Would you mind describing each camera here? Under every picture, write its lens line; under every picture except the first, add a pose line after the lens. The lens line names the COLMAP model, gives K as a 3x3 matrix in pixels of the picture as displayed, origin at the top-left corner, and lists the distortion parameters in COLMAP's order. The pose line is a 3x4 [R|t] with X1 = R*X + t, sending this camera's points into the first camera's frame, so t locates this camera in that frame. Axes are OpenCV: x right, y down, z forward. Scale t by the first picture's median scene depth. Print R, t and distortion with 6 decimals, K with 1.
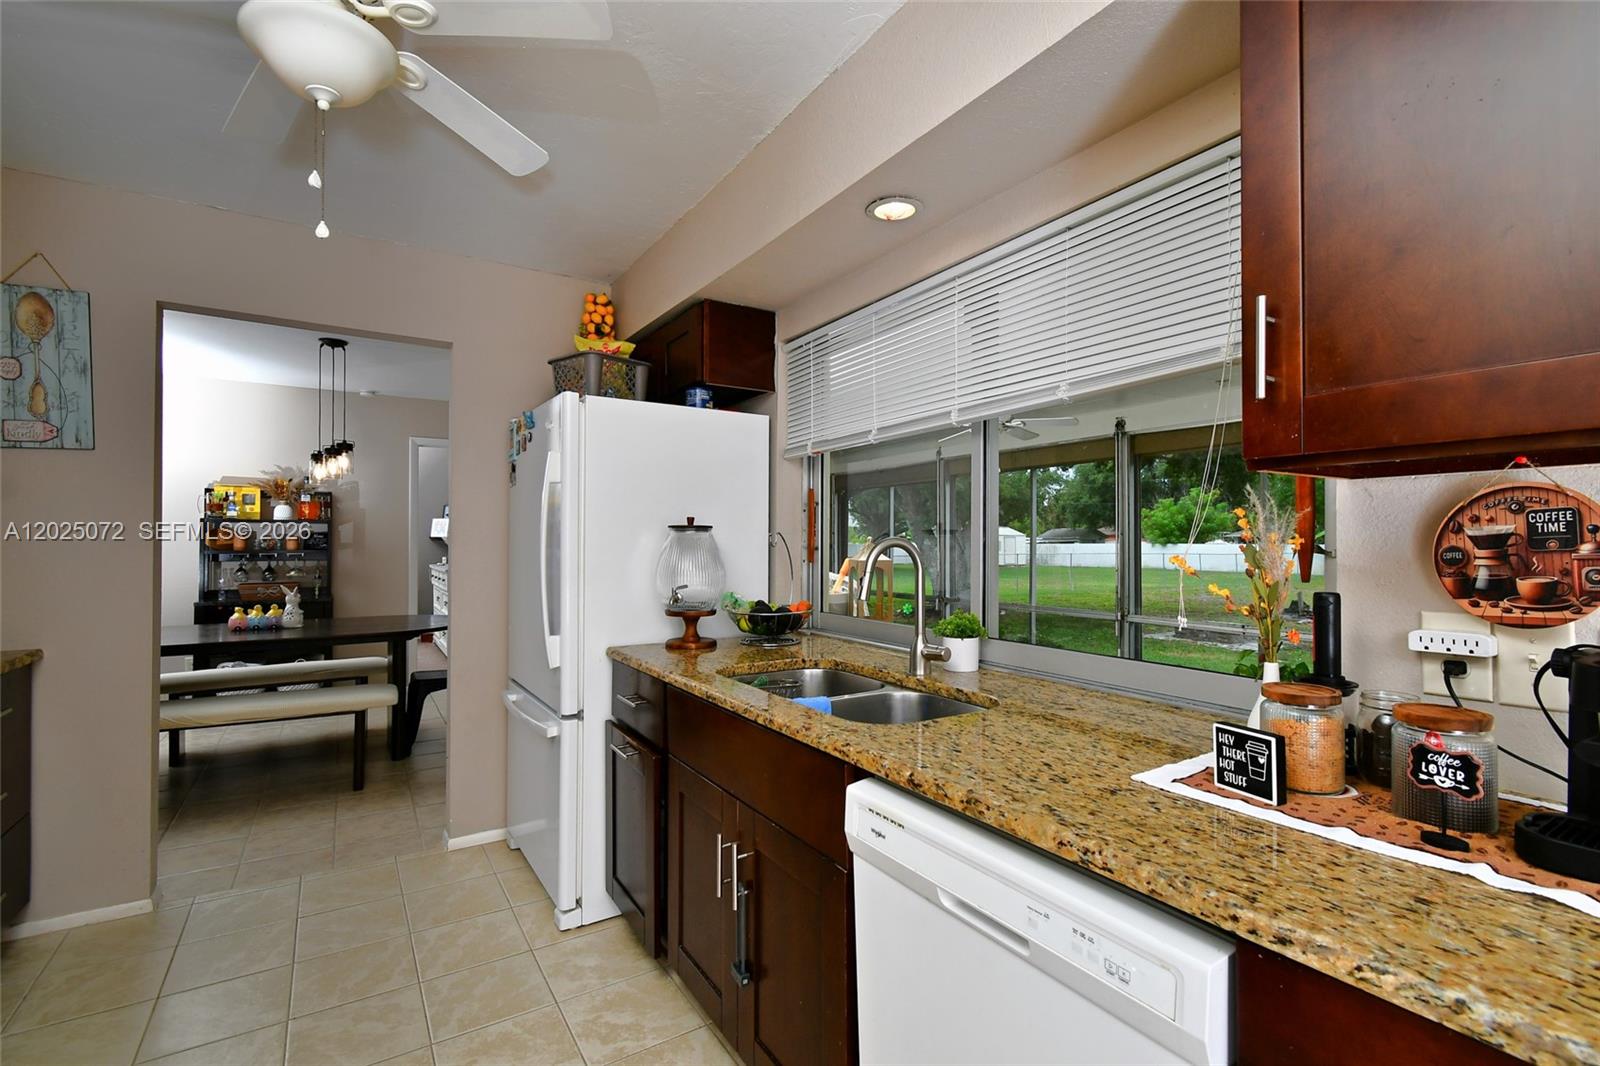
lens RADIAL K [[728.0, 0, 782.1], [0, 728.0, 537.6], [0, 0, 1]] dist [0.003793, -0.000094]
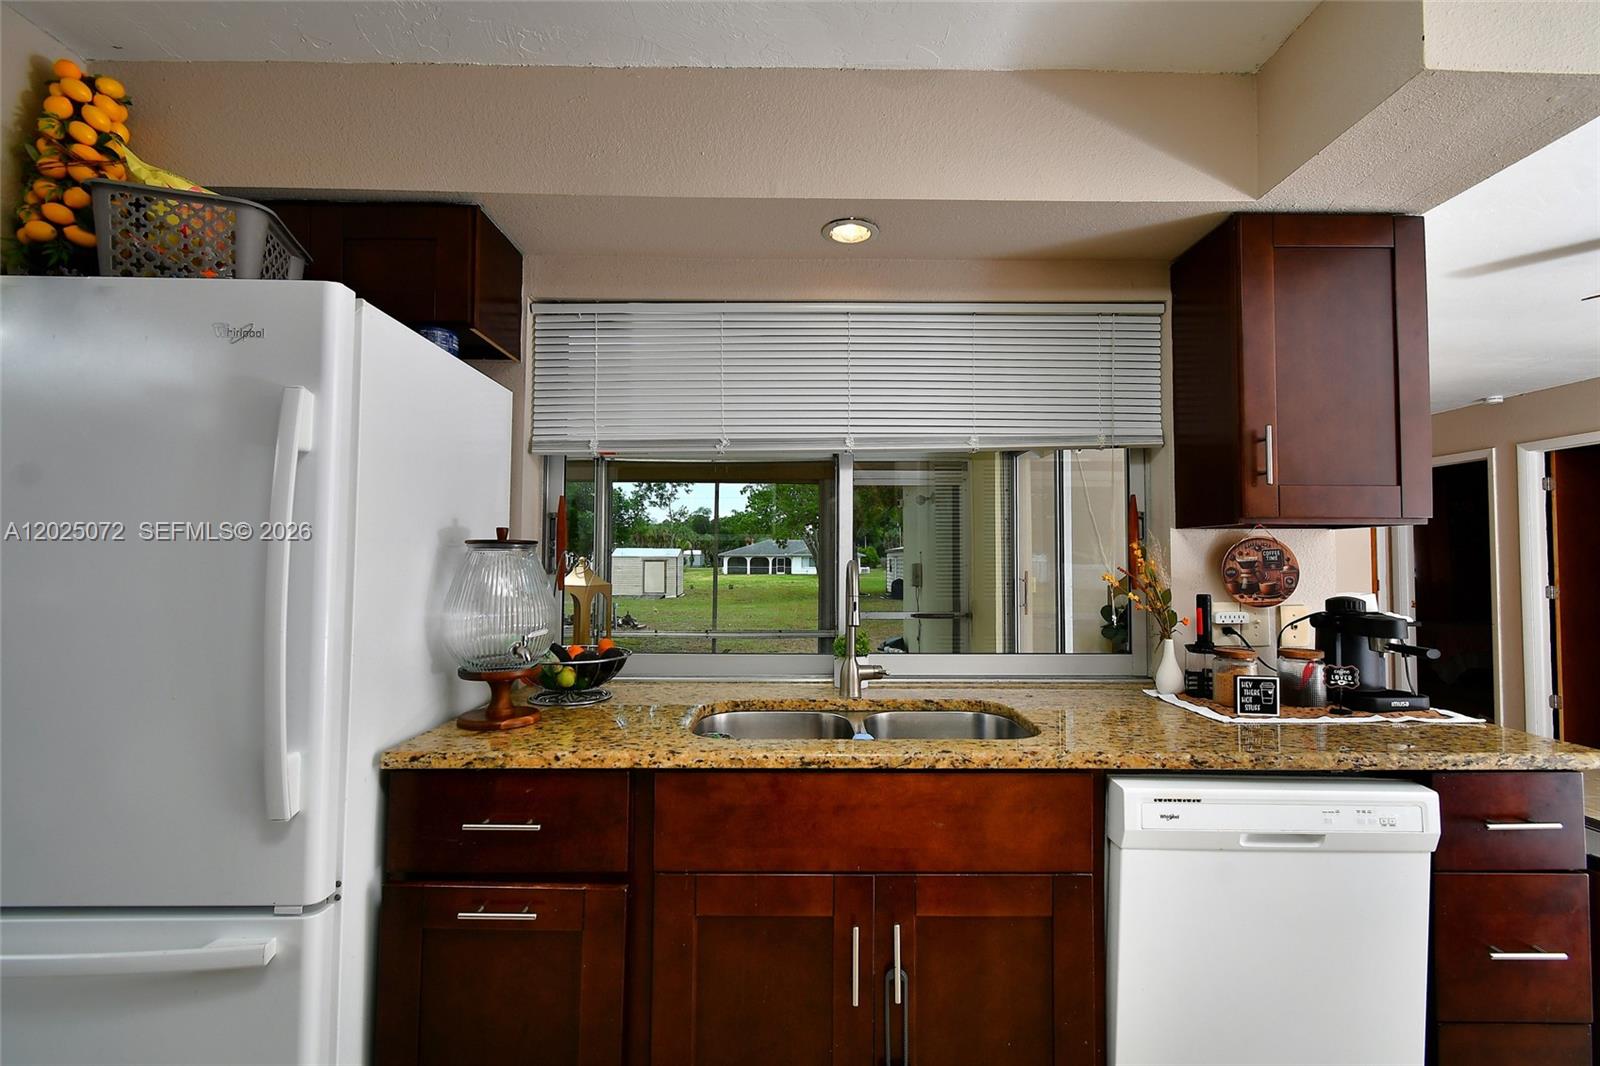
lens RADIAL K [[728.0, 0, 788.3], [0, 728.0, 534.2], [0, 0, 1]] dist [0.003793, -0.000094]
pose [[0.508708, 0.031410, 0.860366, -1.360912], [-0.006459, 0.999445, -0.032669, -0.004886], [-0.860915, 0.011062, 0.508629, 1.051973]]
